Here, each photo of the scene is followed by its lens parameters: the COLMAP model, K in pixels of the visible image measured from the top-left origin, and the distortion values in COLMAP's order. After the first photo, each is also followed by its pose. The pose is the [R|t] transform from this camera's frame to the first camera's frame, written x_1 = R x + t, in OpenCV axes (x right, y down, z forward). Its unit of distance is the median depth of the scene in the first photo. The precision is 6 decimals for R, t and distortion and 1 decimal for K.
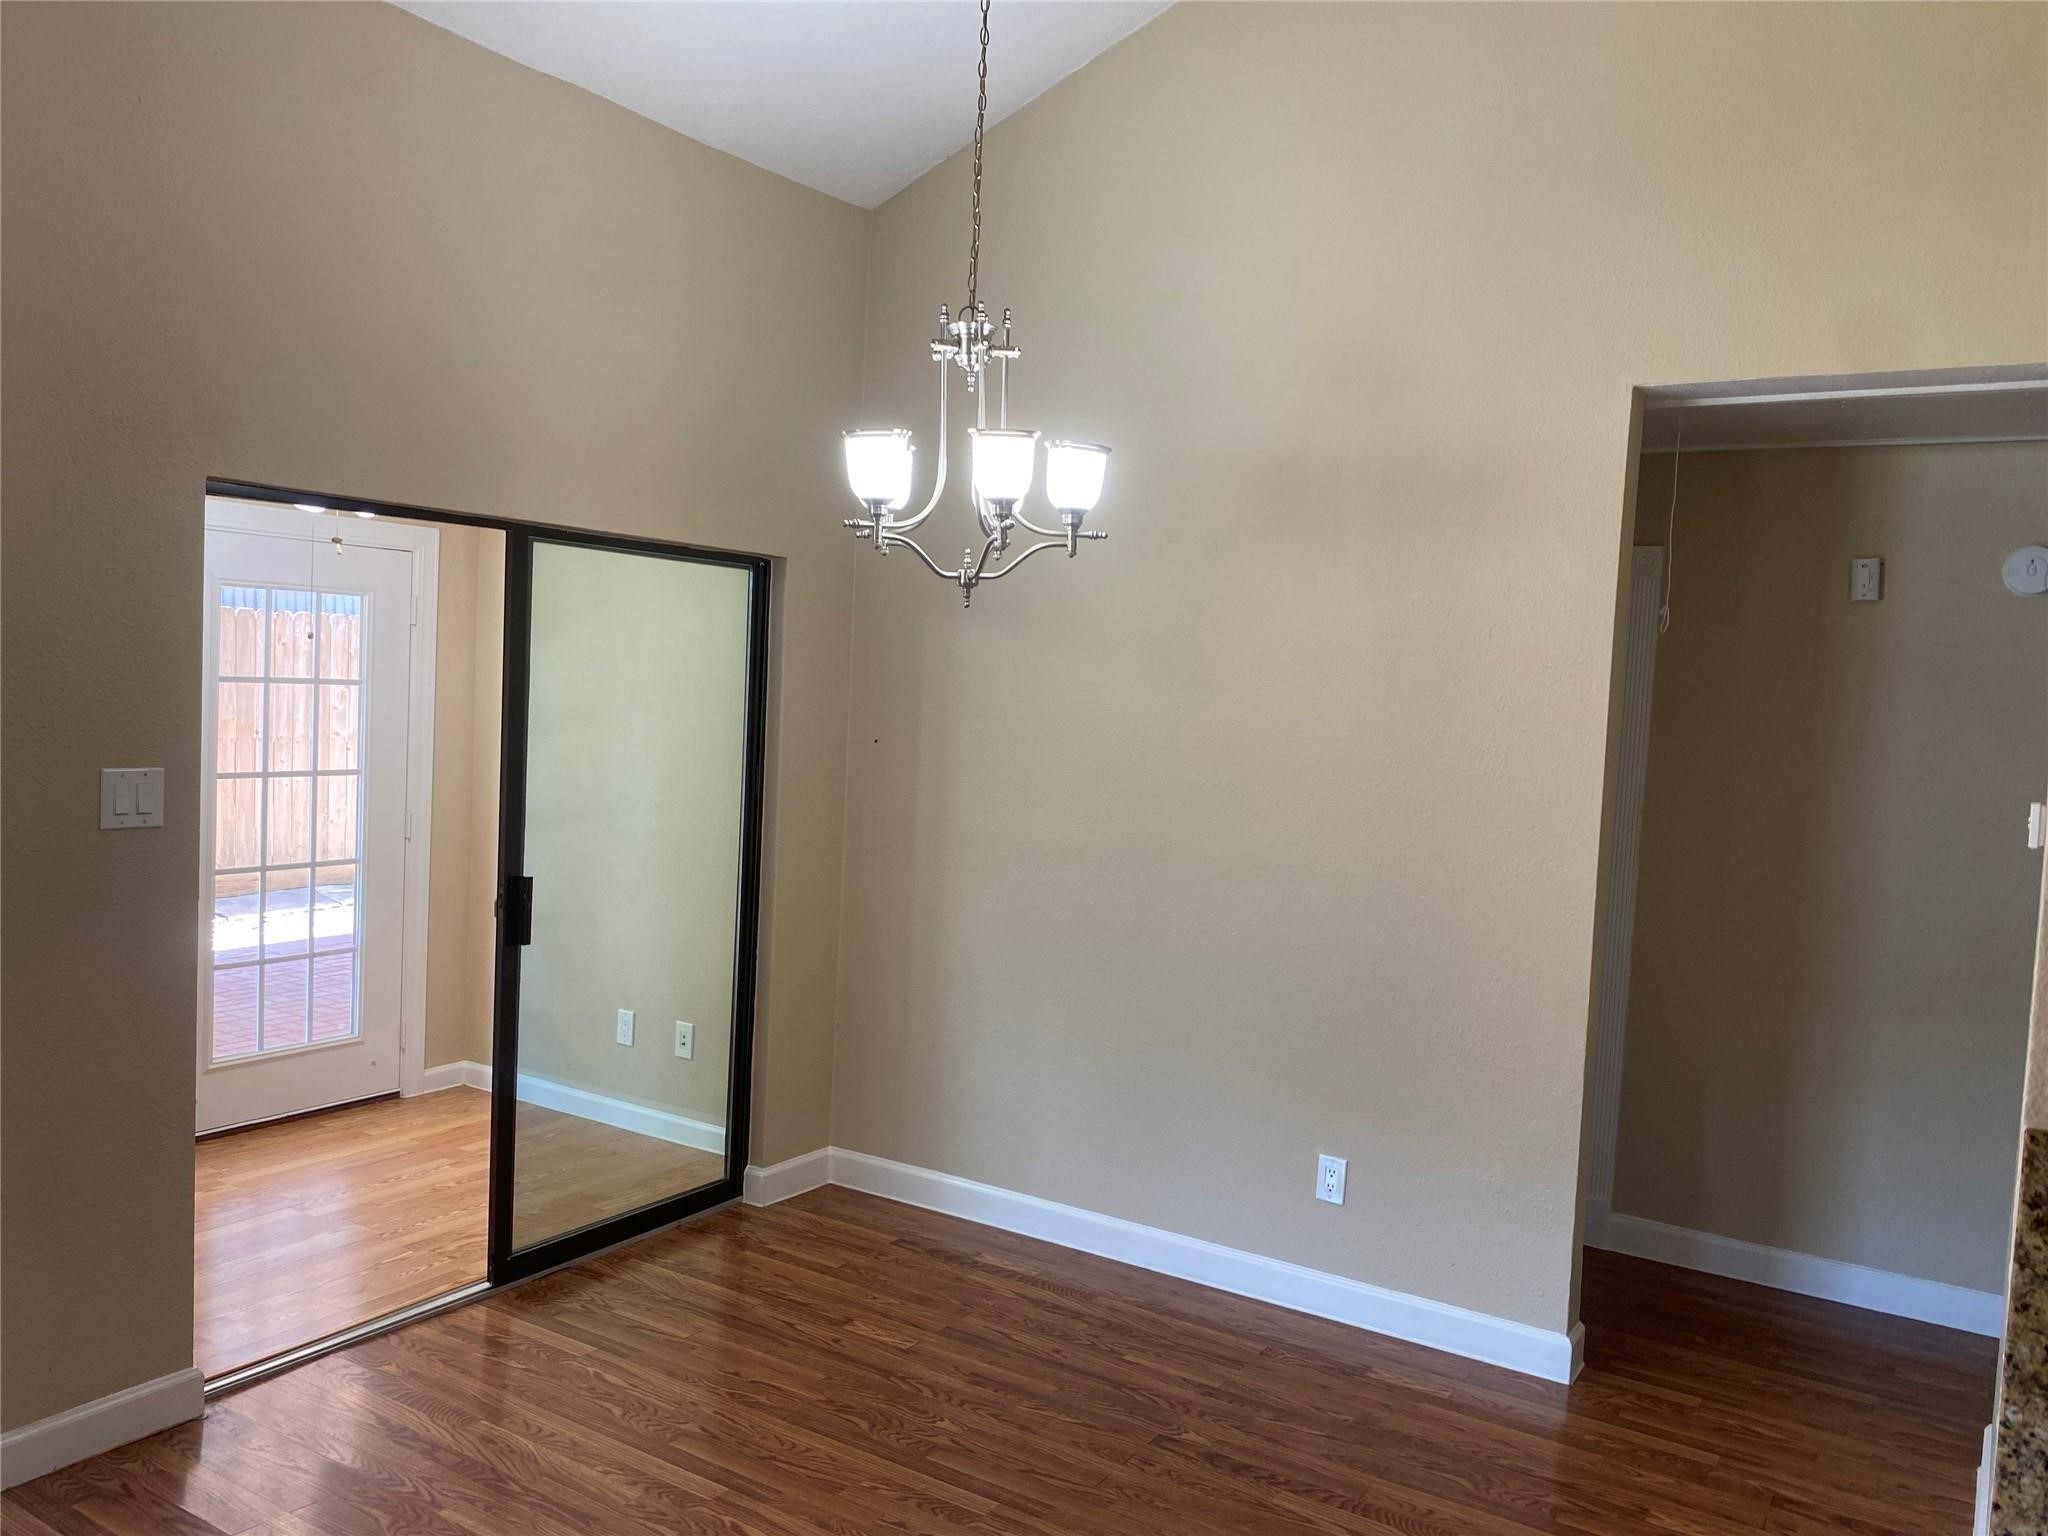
lens RADIAL K [[1572.1, 0, 1040.4], [0, 1572.1, 782.5], [0, 0, 1]] dist [0.027064, -0.032348]
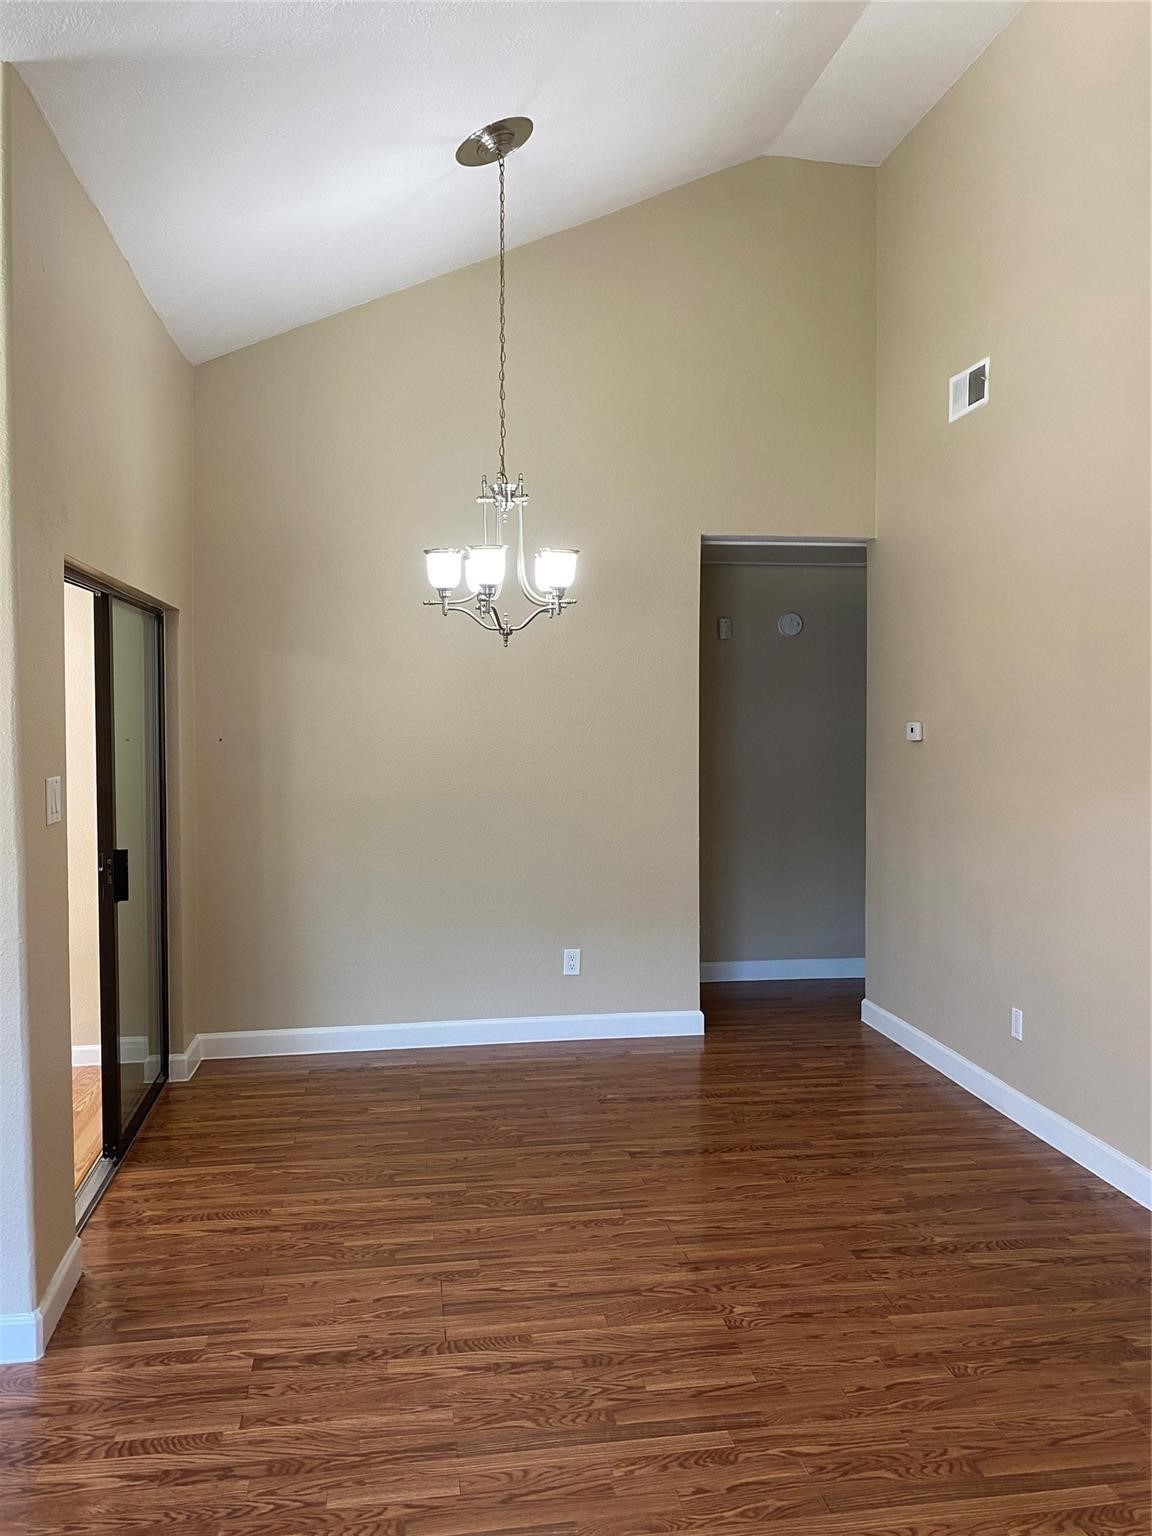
lens RADIAL K [[1179.1, 0, 560.9], [0, 1179.1, 755.9], [0, 0, 1]] dist [0.027064, -0.032348]
pose [[0.754487, -0.079035, 0.651539, -0.650337], [0.086719, 0.996024, 0.020402, -0.007746], [-0.650561, 0.041108, 0.758341, -0.010431]]
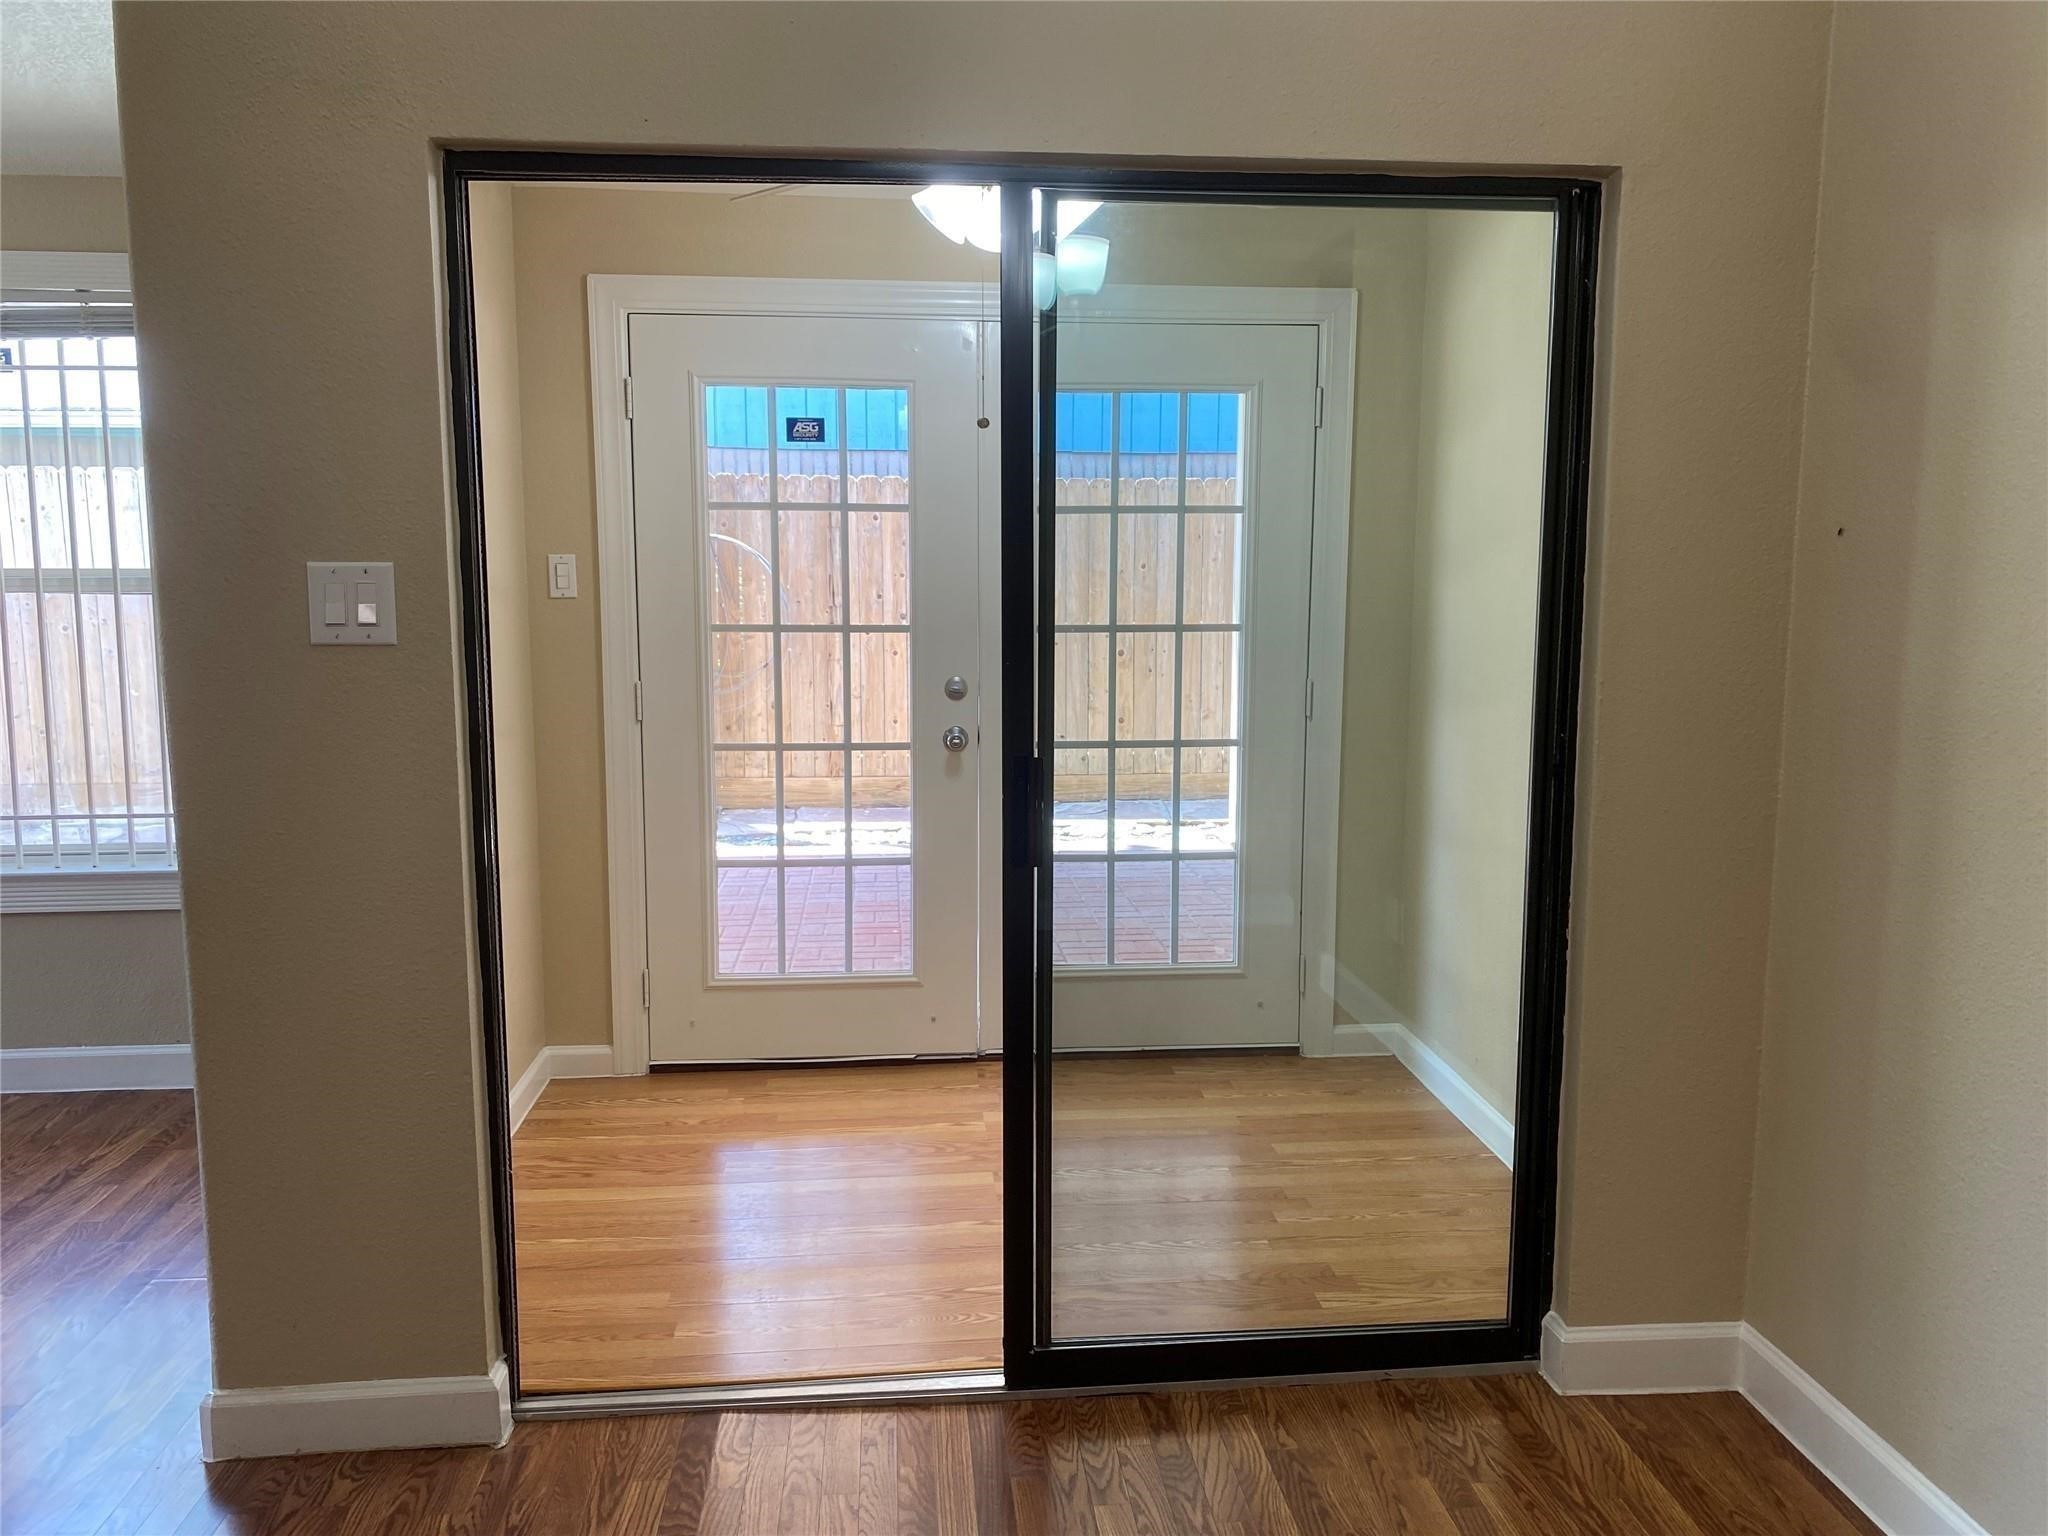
lens RADIAL K [[1572.1, 0, 1015.6], [0, 1572.1, 775.5], [0, 0, 1]] dist [0.027064, -0.032348]
pose [[0.607823, 0.062639, -0.791598, 0.145459], [-0.022650, 0.997846, 0.061568, 0.027180], [0.793749, -0.019492, 0.607933, 0.580724]]
